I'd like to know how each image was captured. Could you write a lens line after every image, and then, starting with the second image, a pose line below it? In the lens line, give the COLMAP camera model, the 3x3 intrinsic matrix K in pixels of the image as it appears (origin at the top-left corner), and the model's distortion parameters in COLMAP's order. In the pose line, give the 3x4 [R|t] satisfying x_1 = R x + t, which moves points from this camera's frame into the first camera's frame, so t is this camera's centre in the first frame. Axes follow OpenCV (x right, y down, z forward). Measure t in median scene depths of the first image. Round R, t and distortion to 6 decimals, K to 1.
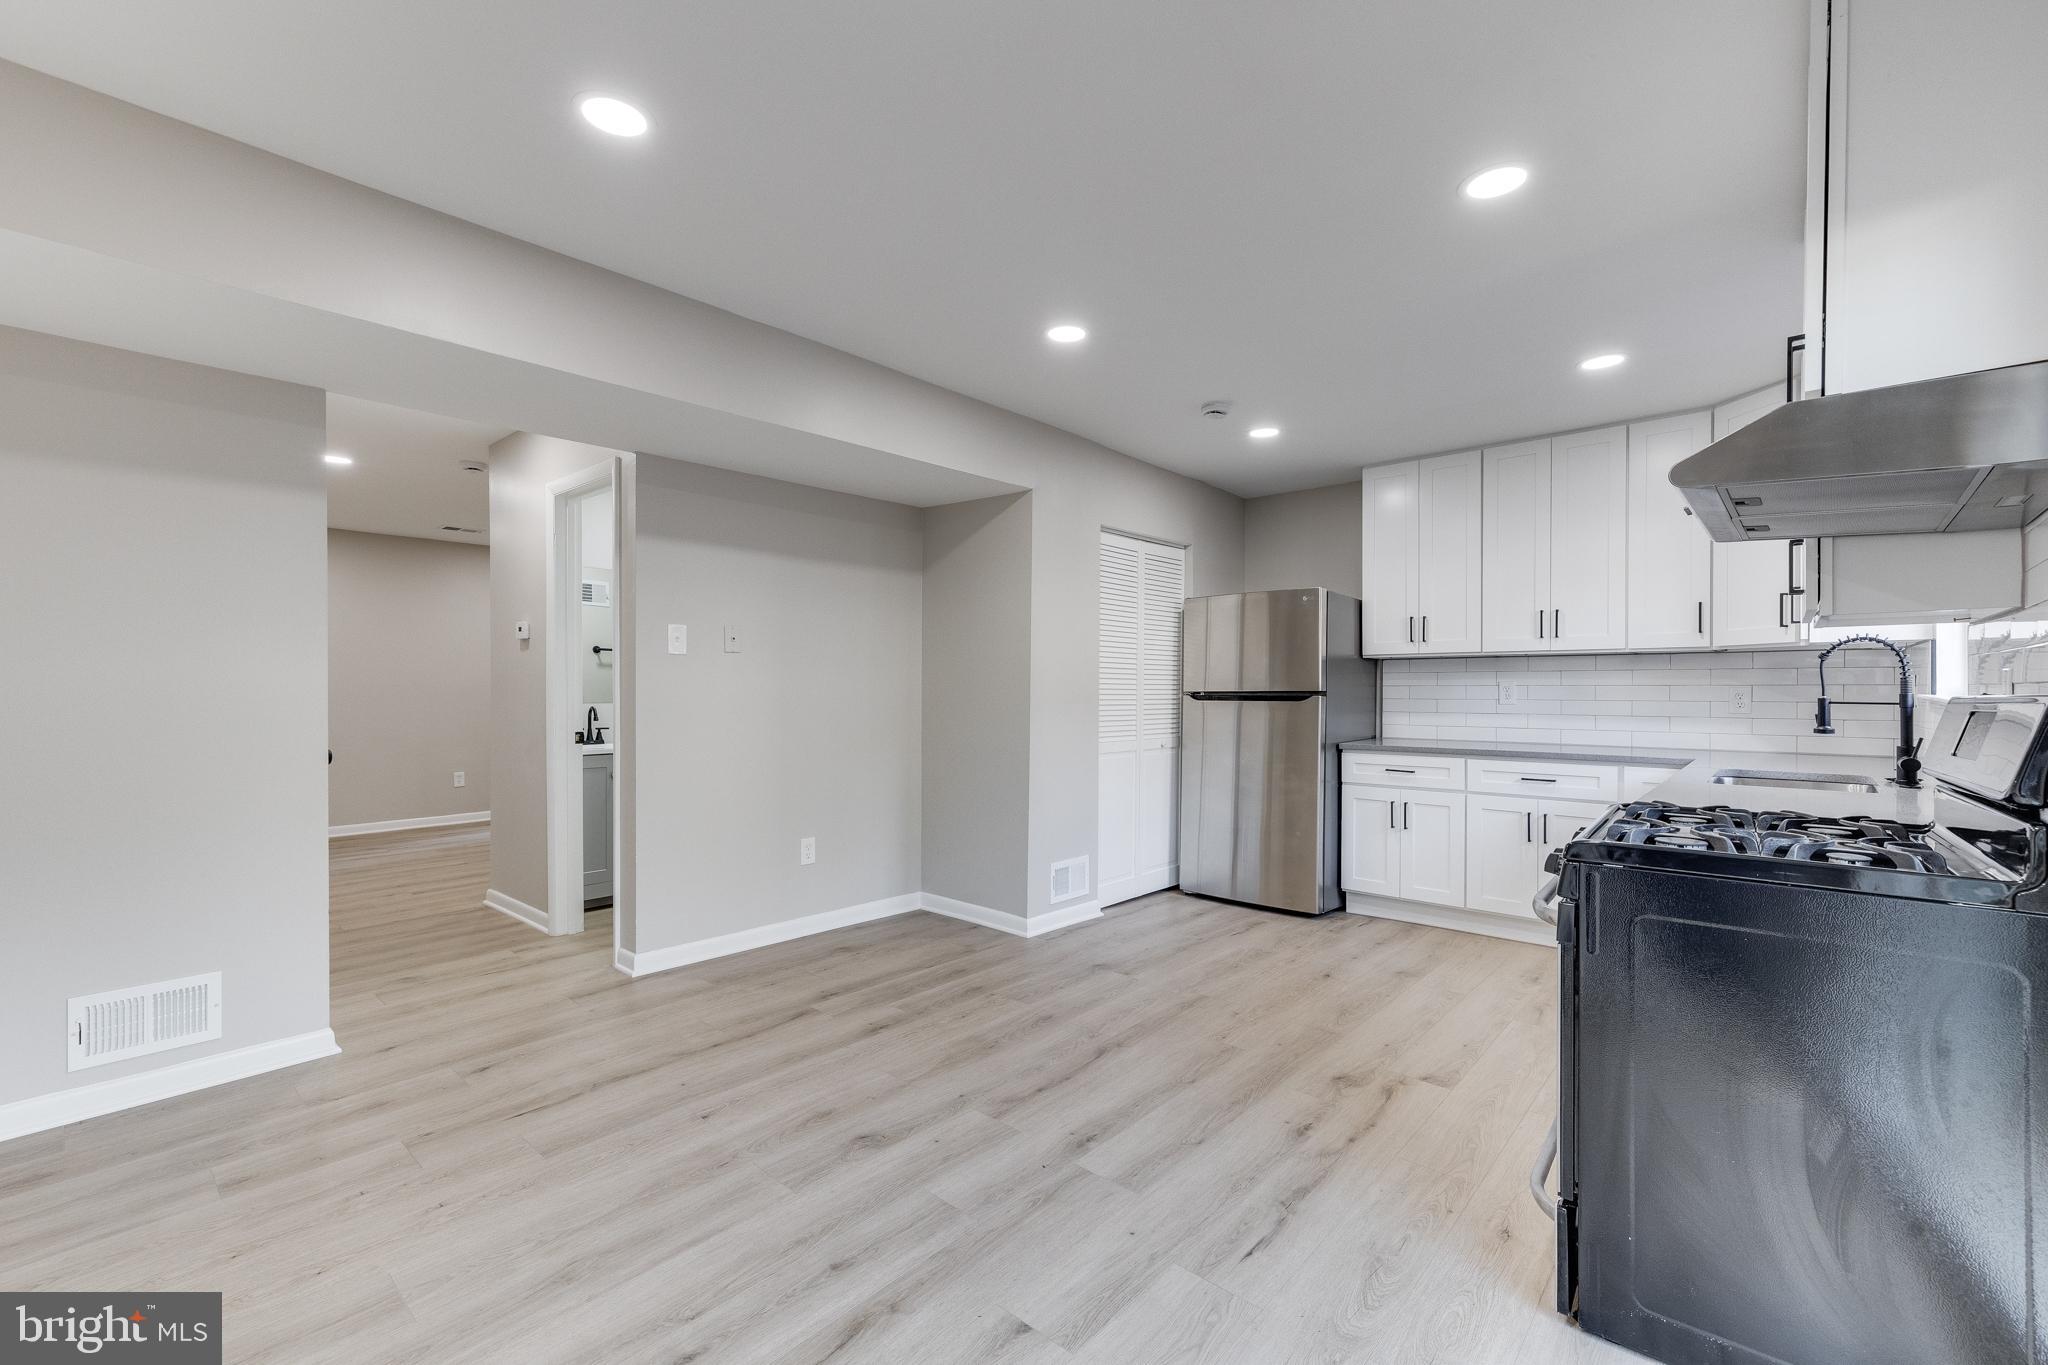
lens RADIAL K [[870.5, 0, 1030.0], [0, 870.5, 697.2], [0, 0, 1]] dist [0.012165, 0.000002]
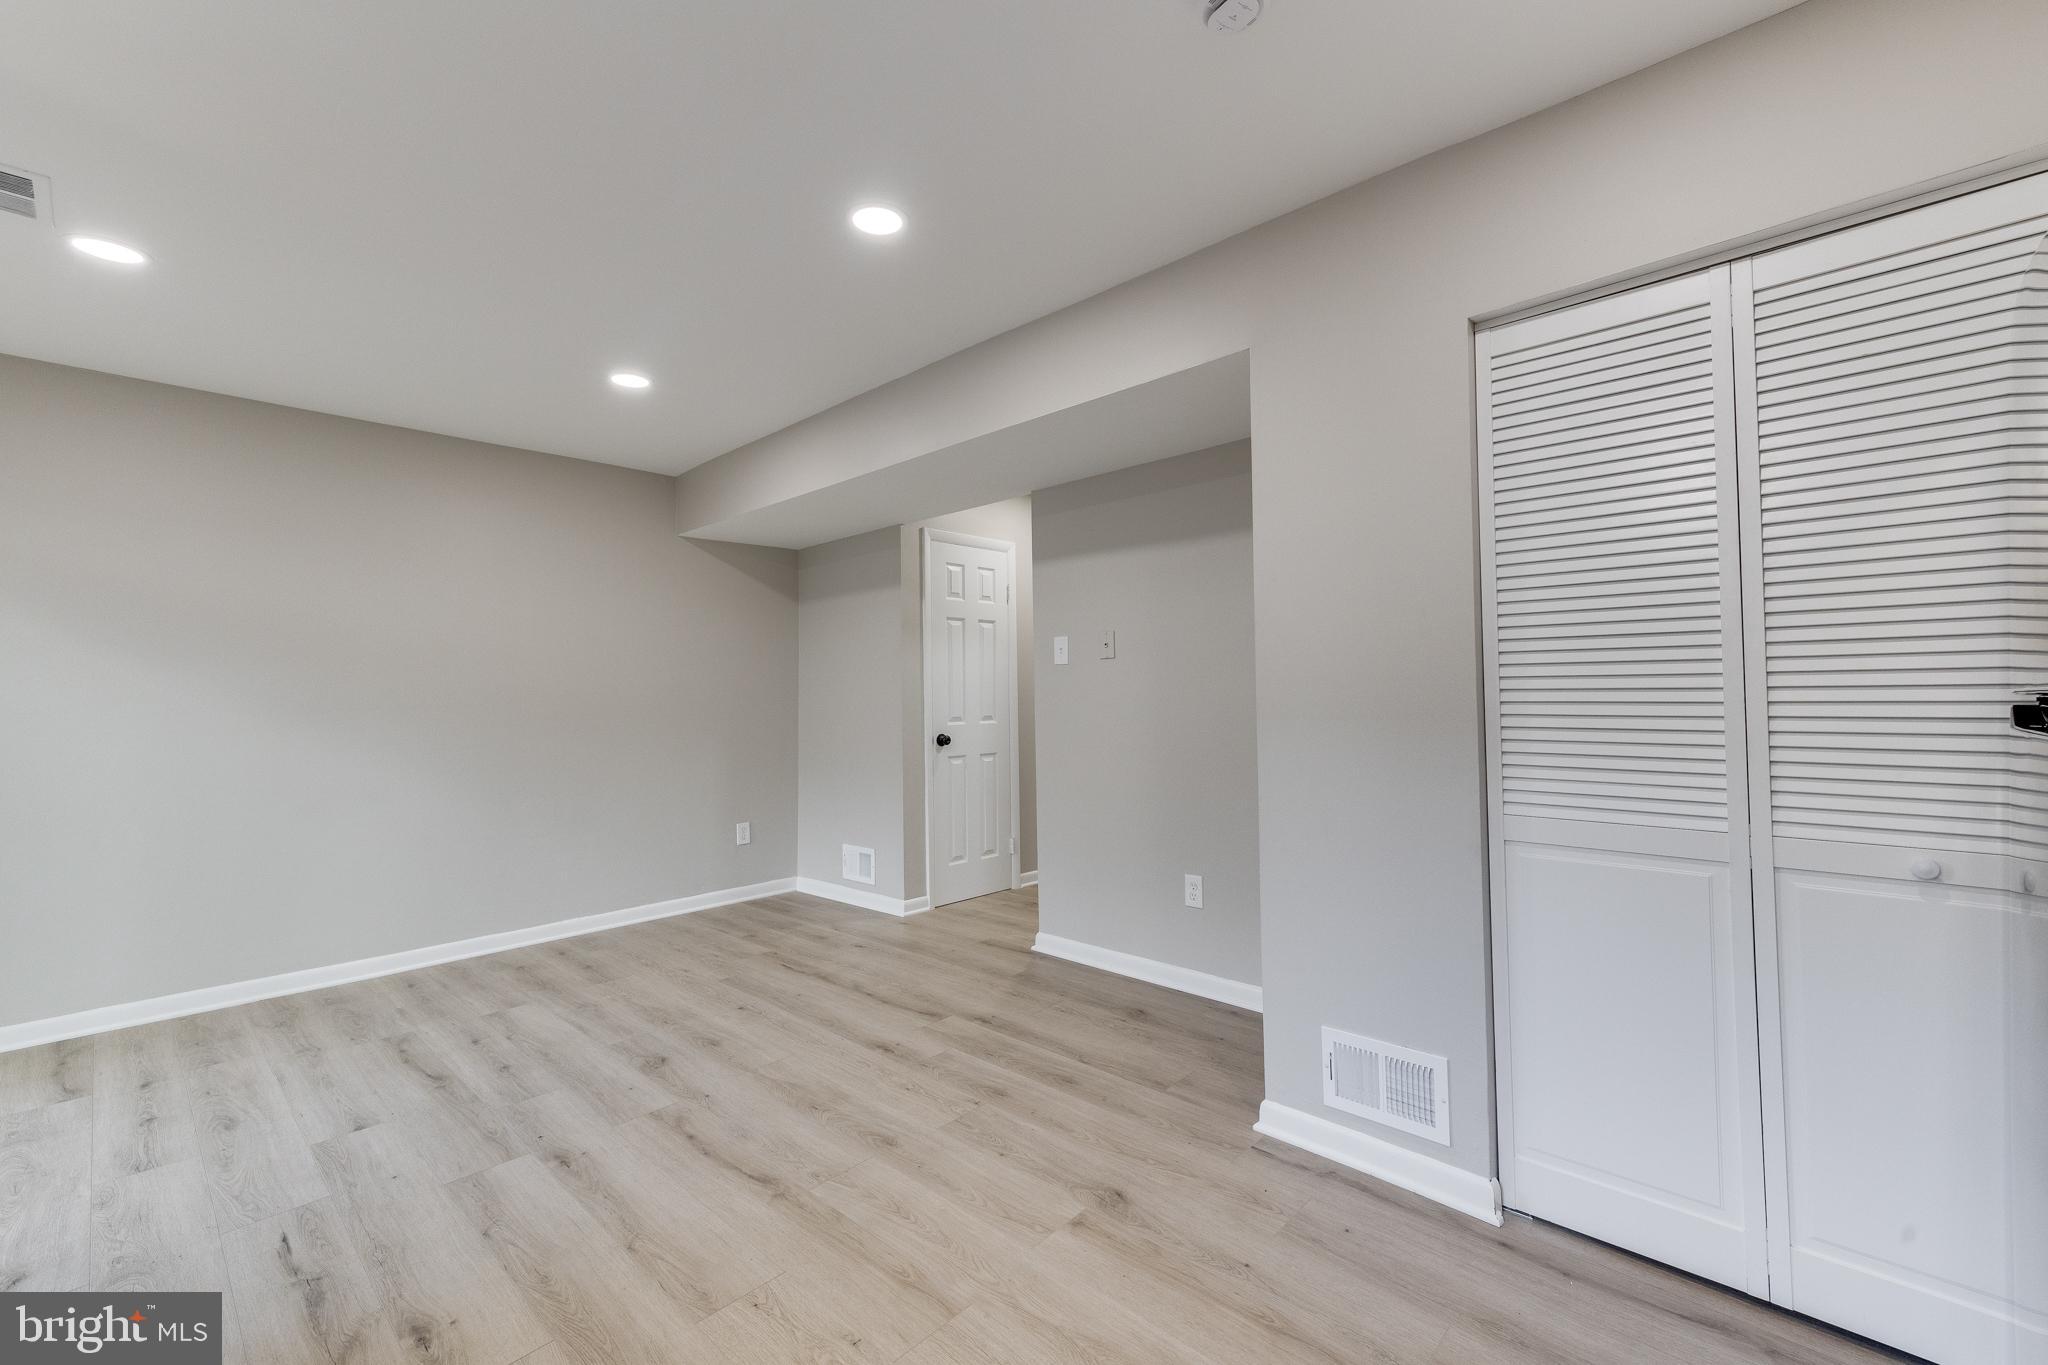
lens RADIAL K [[870.5, 0, 1027.8], [0, 870.5, 665.0], [0, 0, 1]] dist [0.012165, 0.000002]
pose [[-0.042120, -0.040620, -0.998286, 0.841008], [-0.000803, 0.999174, -0.040622, -0.006280], [0.999112, -0.000910, -0.042118, 1.255536]]
